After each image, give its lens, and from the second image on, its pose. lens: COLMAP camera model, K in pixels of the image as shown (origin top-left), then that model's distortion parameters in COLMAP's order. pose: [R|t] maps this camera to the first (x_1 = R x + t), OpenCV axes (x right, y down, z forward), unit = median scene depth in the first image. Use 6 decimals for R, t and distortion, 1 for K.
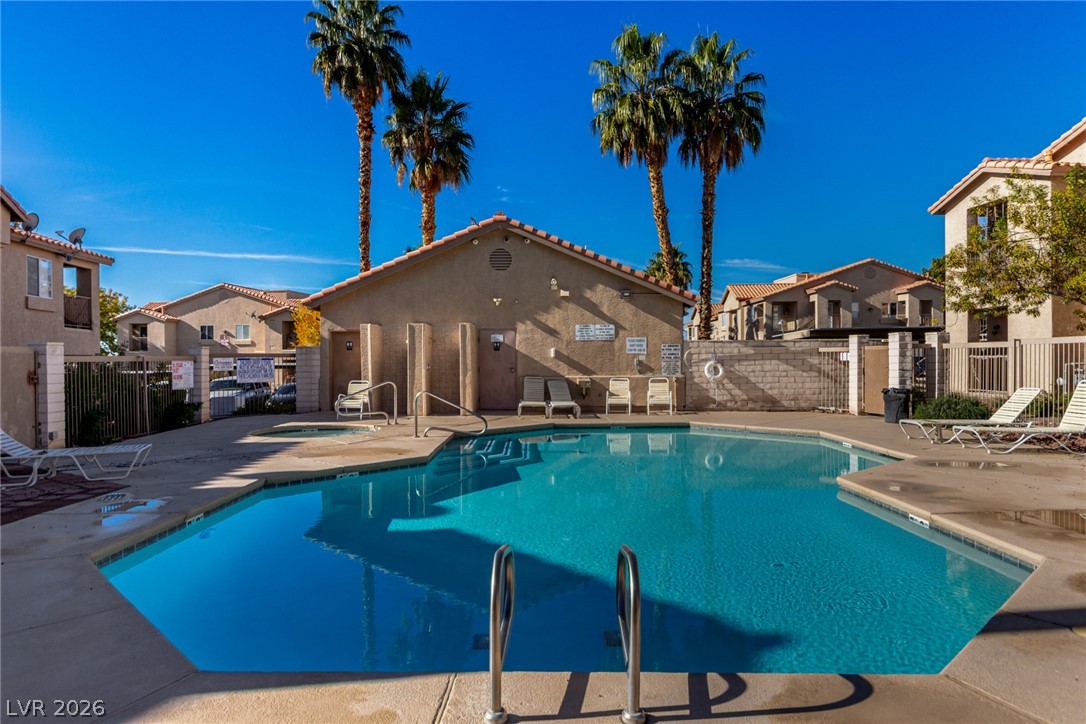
lens RADIAL K [[662.4, 0, 543.3], [0, 662.4, 365.9], [0, 0, 1]] dist [-0.005284, -0.001574]
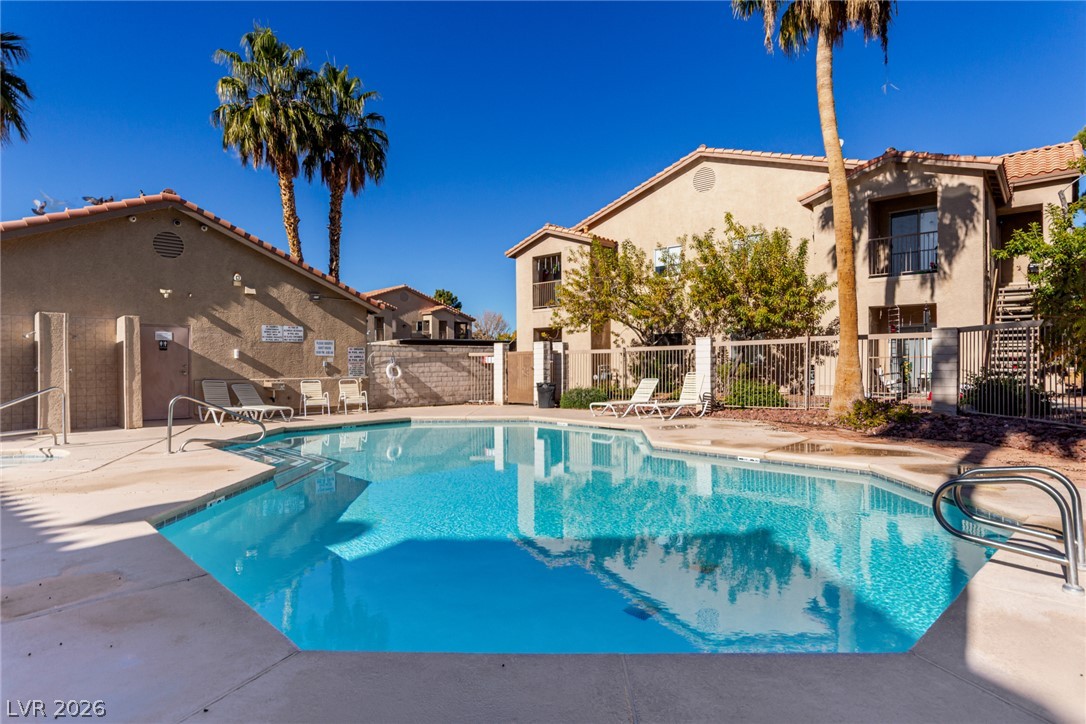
lens RADIAL K [[578.3, 0, 542.4], [0, 578.3, 362.6], [0, 0, 1]] dist [0.005659, 0.001804]
pose [[0.717064, 0.003640, 0.696998, -0.241211], [0.009767, 0.999836, -0.015270, 0.008798], [-0.696939, 0.017757, 0.716911, 0.124280]]
